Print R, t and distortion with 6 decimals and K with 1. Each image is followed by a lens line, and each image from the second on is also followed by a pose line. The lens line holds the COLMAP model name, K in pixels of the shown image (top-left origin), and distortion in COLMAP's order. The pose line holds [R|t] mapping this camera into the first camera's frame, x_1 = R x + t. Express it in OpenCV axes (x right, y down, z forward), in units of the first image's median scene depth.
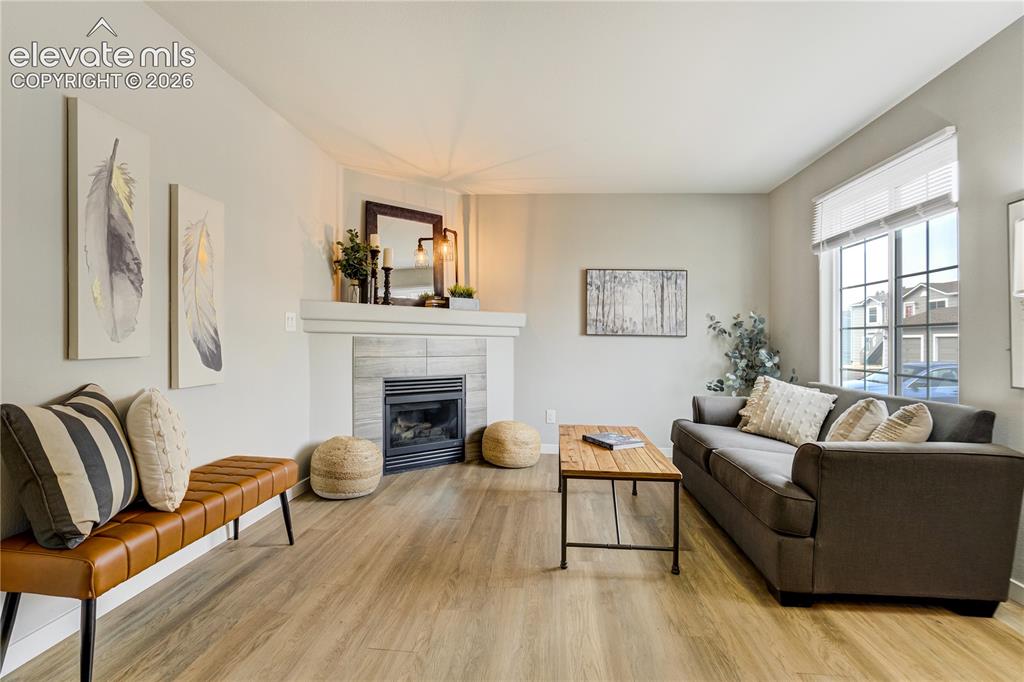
lens RADIAL K [[475.6, 0, 516.8], [0, 475.6, 337.9], [0, 0, 1]] dist [-0.059470, 0.026557]
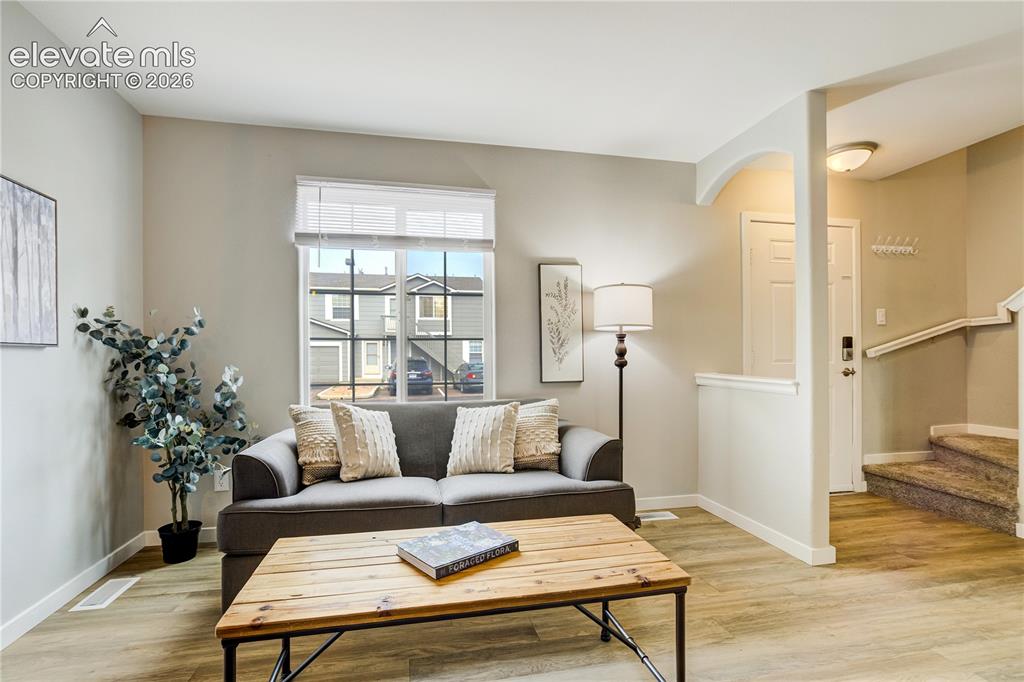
lens RADIAL K [[475.6, 0, 516.8], [0, 475.6, 337.9], [0, 0, 1]] dist [-0.059470, 0.026557]
pose [[-0.316734, 0.028559, 0.948084, -0.197800], [0.007630, 0.999591, -0.027561, 0.004188], [-0.948484, -0.001496, -0.316823, 0.720538]]
